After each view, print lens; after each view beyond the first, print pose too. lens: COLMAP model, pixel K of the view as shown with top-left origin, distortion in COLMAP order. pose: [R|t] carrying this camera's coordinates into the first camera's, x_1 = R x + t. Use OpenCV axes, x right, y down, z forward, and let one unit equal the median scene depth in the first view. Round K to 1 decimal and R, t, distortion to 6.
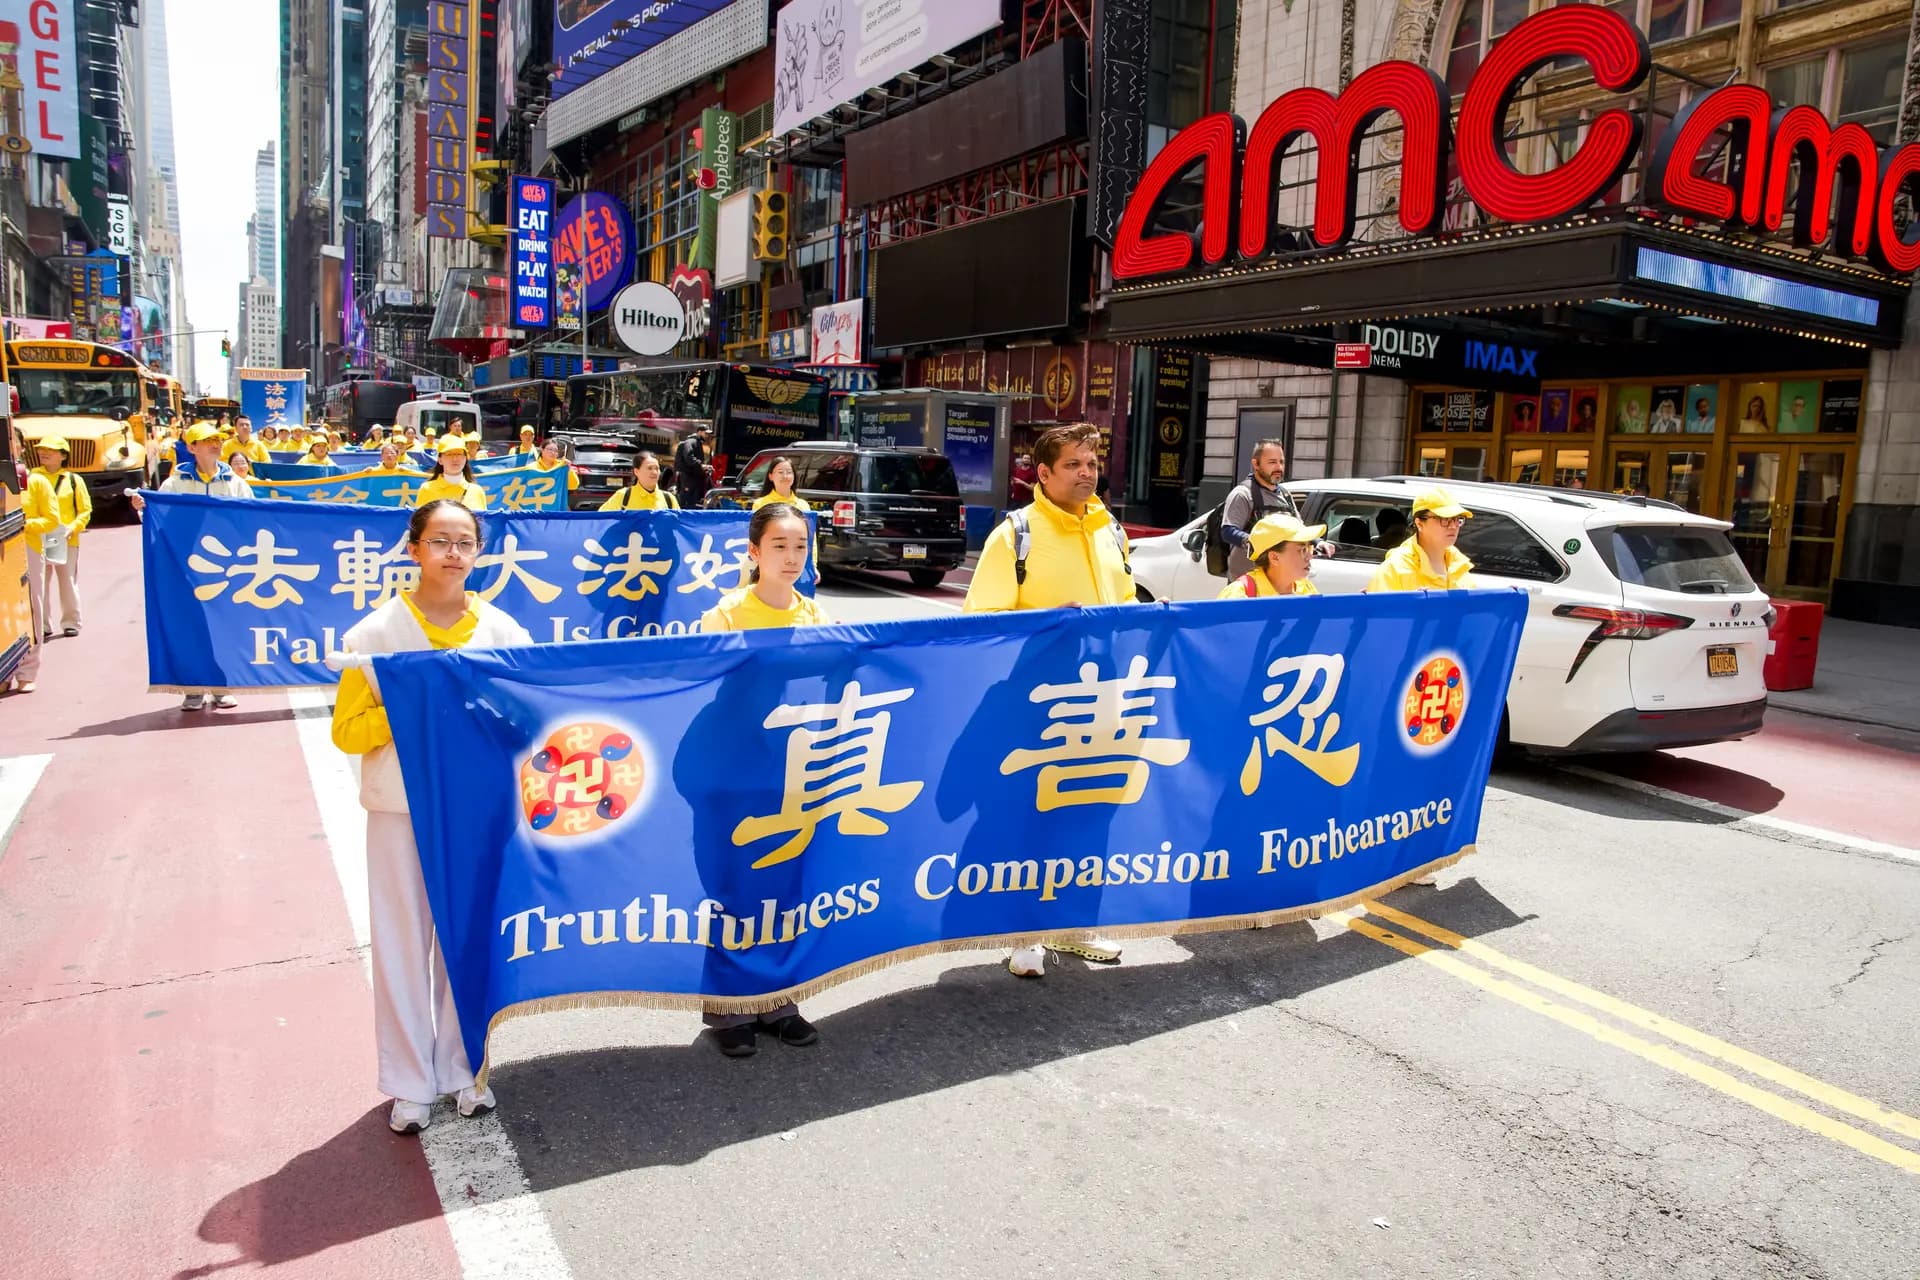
lens RADIAL K [[1308.4, 0, 960.0], [0, 1308.4, 640.0], [0, 0, 1]] dist [-0.086855, 0.066624]
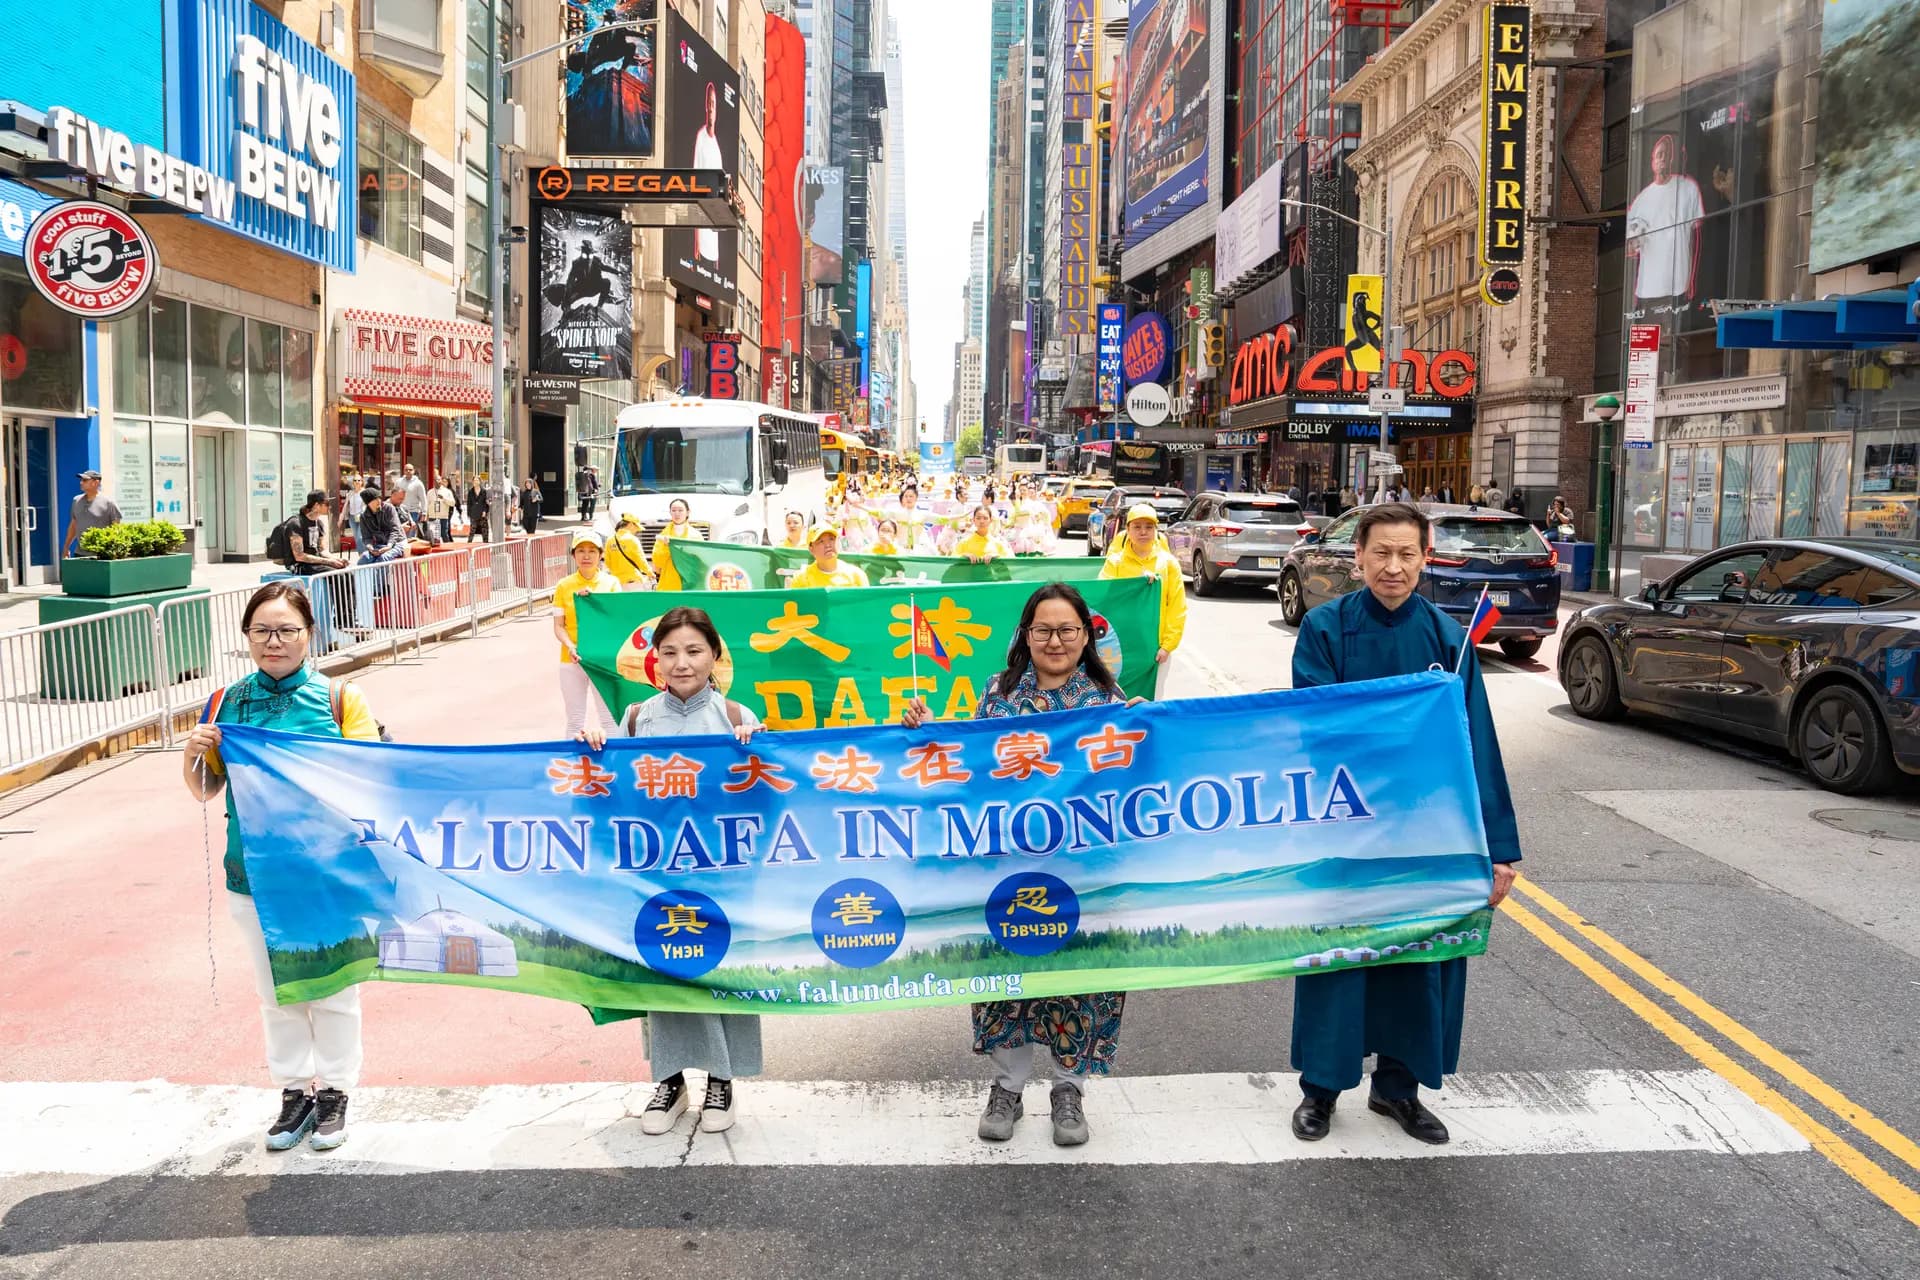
lens RADIAL K [[1518.2, 0, 967.2], [0, 1518.2, 560.6], [0, 0, 1]] dist [-0.006400, 0.005641]
pose [[0.876836, -0.009507, -0.480695, 0.355775], [-0.038124, 0.995281, -0.089226, 0.095601], [0.479275, 0.096563, 0.872337, -0.568340]]
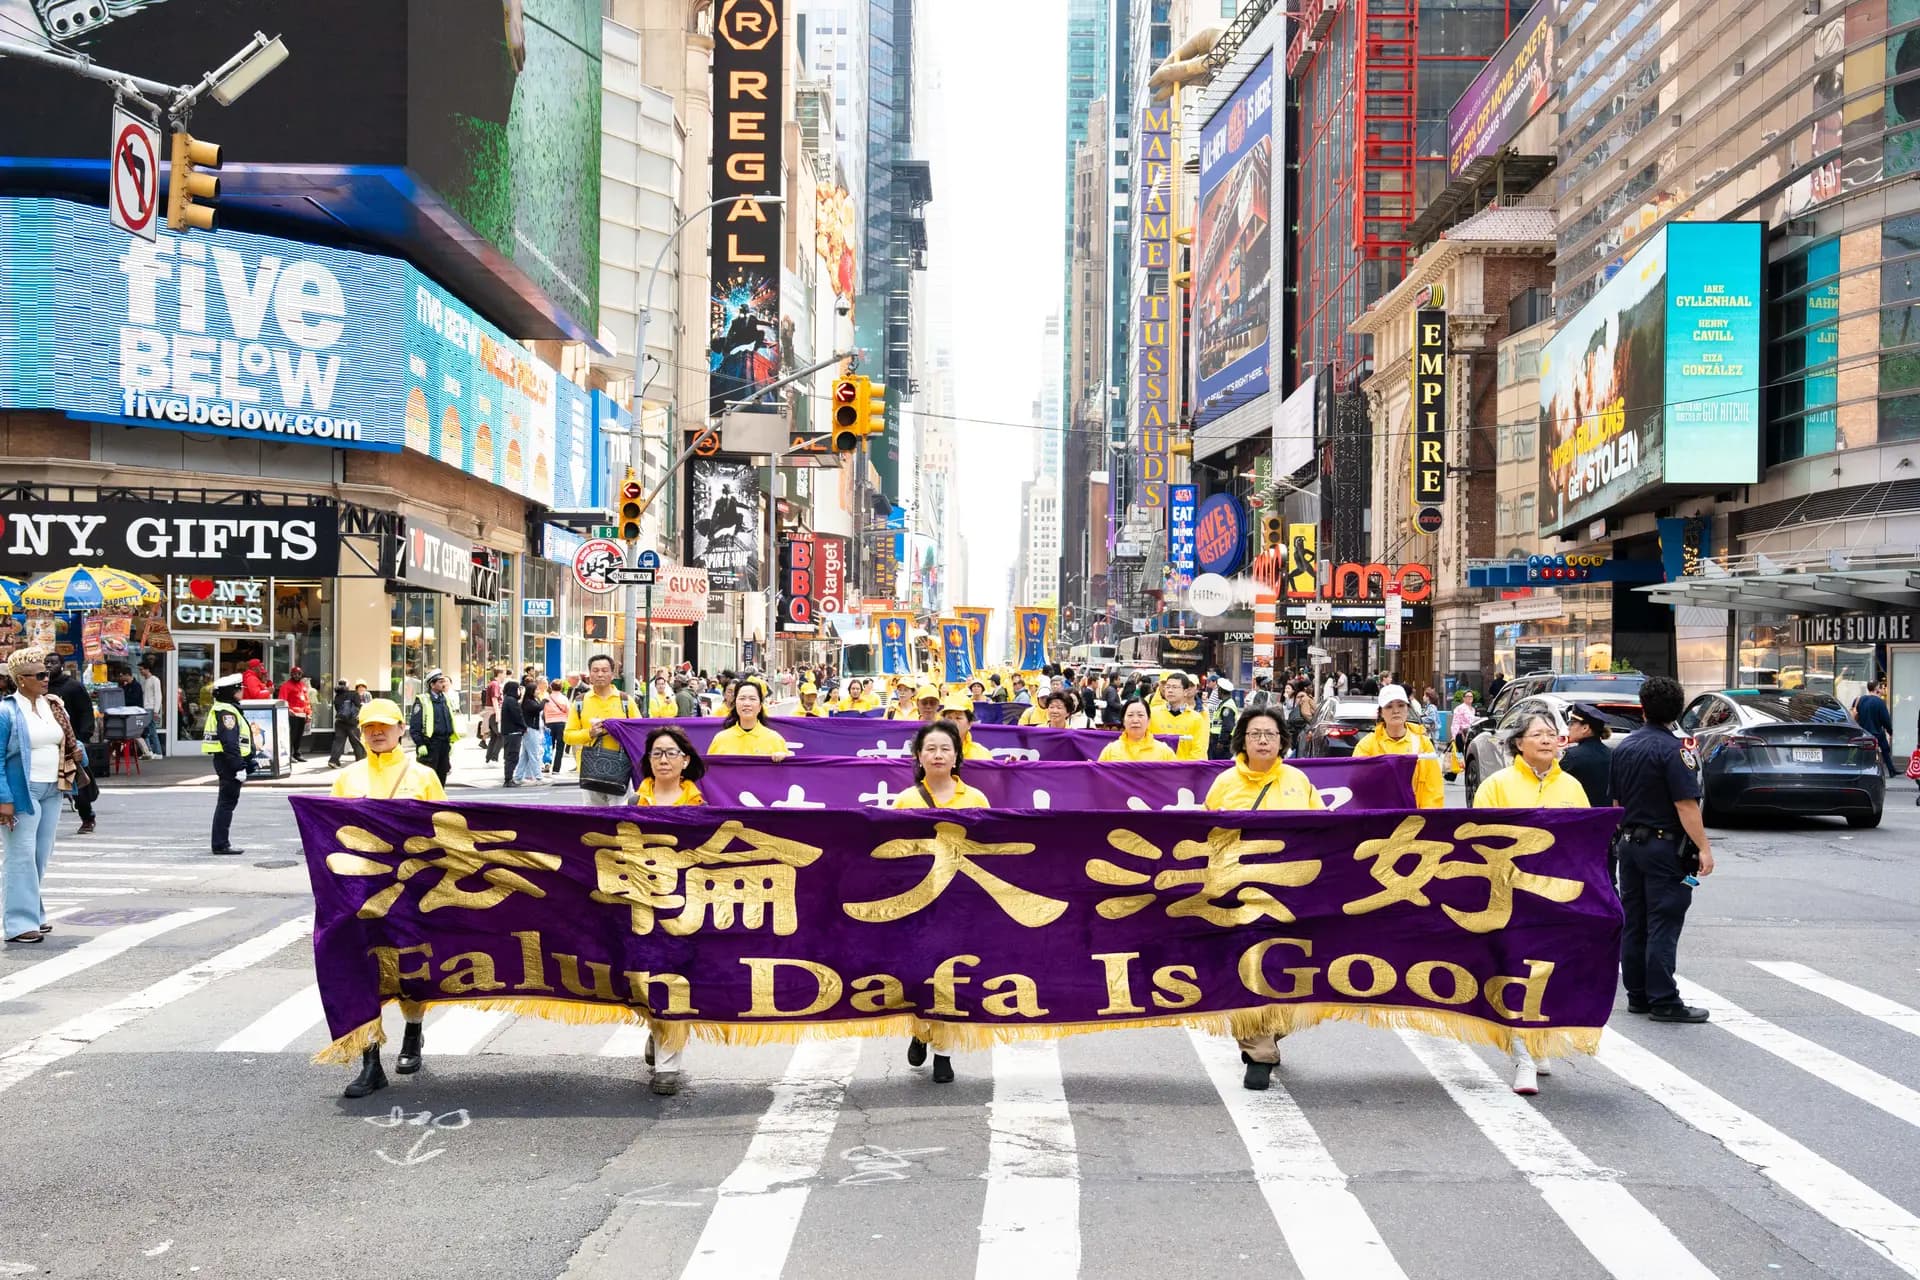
lens RADIAL K [[2302.1, 0, 960.0], [0, 2302.1, 640.0], [0, 0, 1]] dist [-0.018558, -0.002665]
pose [[0.858785, -0.048931, -0.509994, 0.724526], [-0.035647, 0.987310, -0.154753, 0.203645], [0.511094, 0.151079, 0.846143, -1.211659]]
